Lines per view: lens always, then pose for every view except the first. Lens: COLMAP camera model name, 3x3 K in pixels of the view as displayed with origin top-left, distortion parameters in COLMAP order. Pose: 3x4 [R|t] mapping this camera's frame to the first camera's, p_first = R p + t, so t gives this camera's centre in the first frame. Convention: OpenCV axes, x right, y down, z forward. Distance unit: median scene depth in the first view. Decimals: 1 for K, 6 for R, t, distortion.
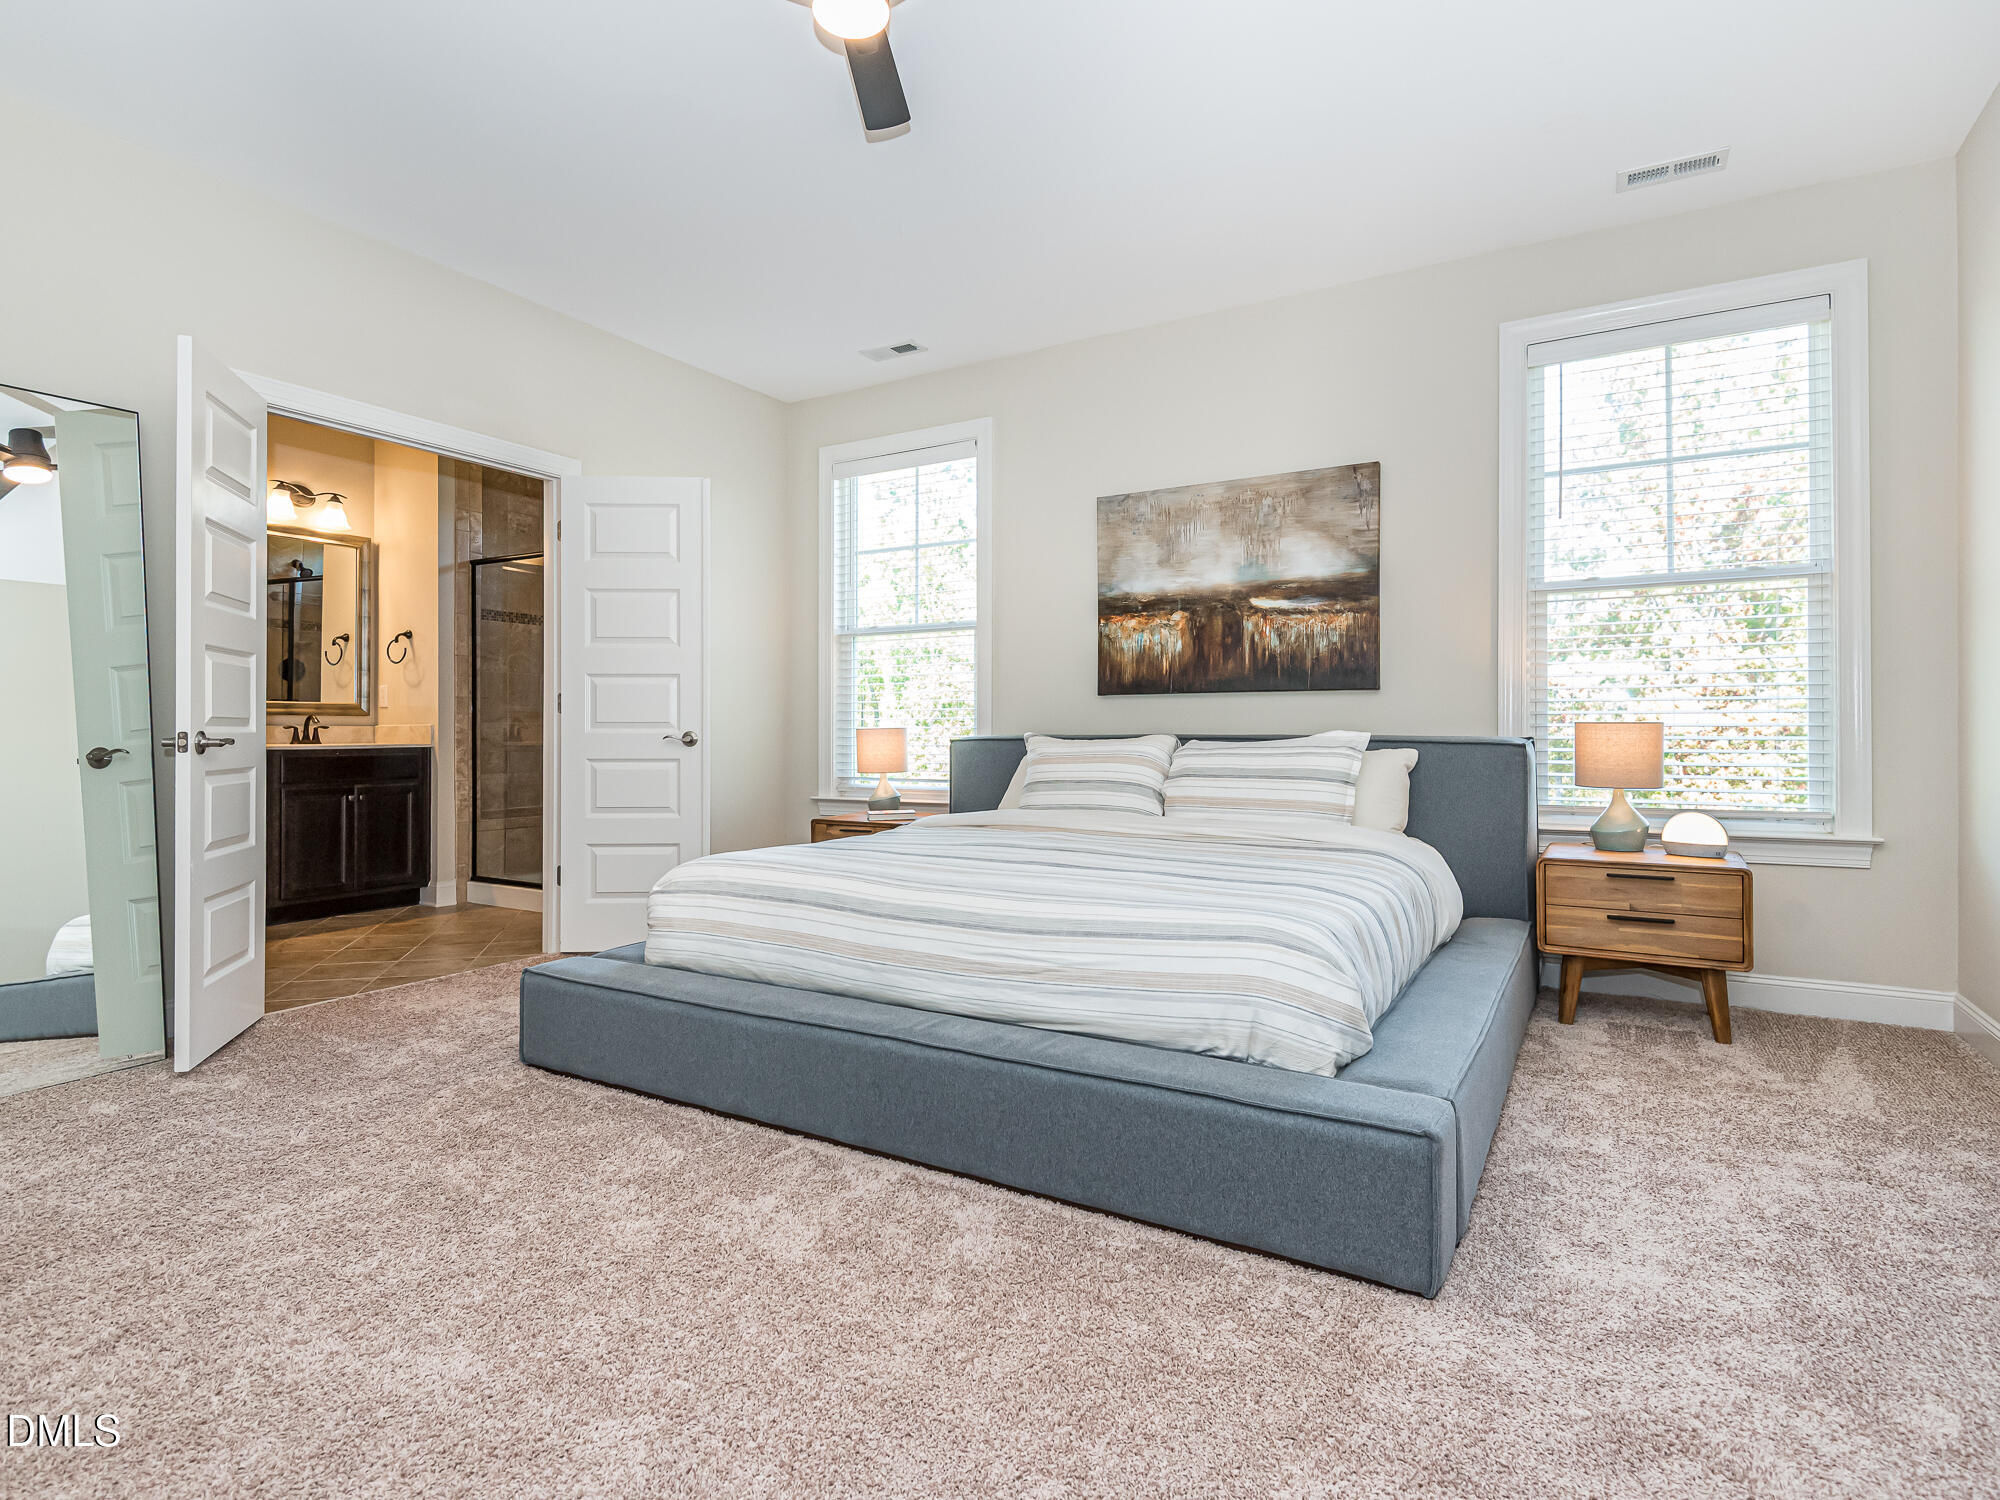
lens RADIAL K [[1028.2, 0, 929.8], [0, 1028.2, 726.9], [0, 0, 1]] dist [0.046797, -0.034318]
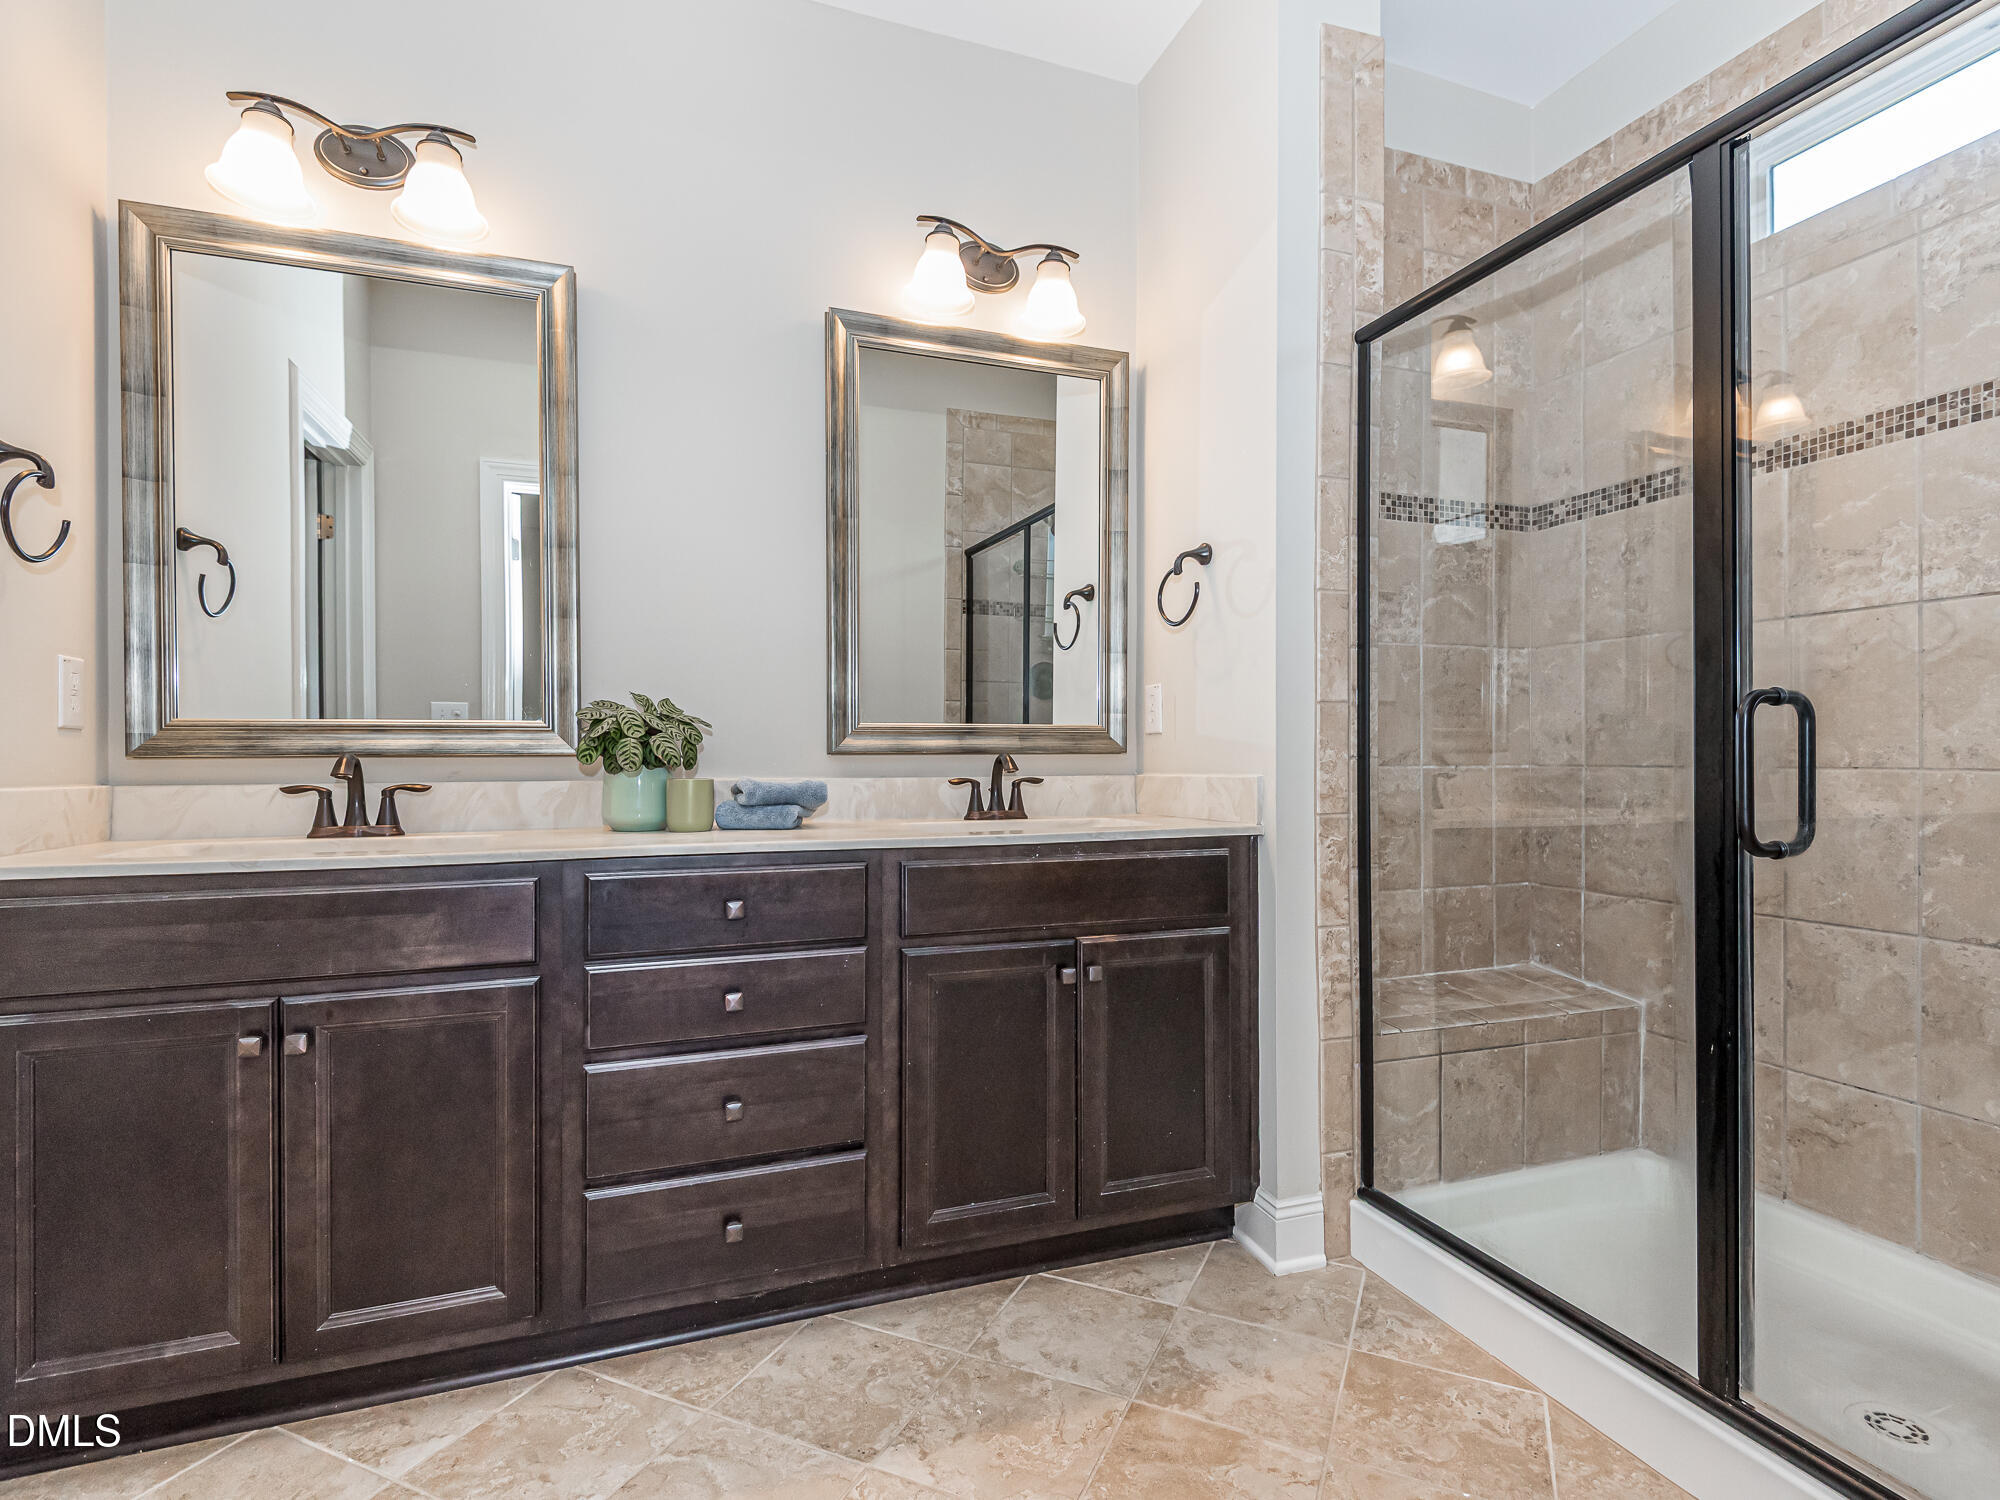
lens RADIAL K [[1004.4, 0, 1001.0], [0, 1004.4, 759.0], [0, 0, 1]] dist [0.027054, -0.021691]
pose [[0.788406, 0.000018, -0.615155, -0.454887], [0.004197, 0.999977, 0.005409, -0.015473], [0.615140, -0.006846, 0.788388, 0.902893]]
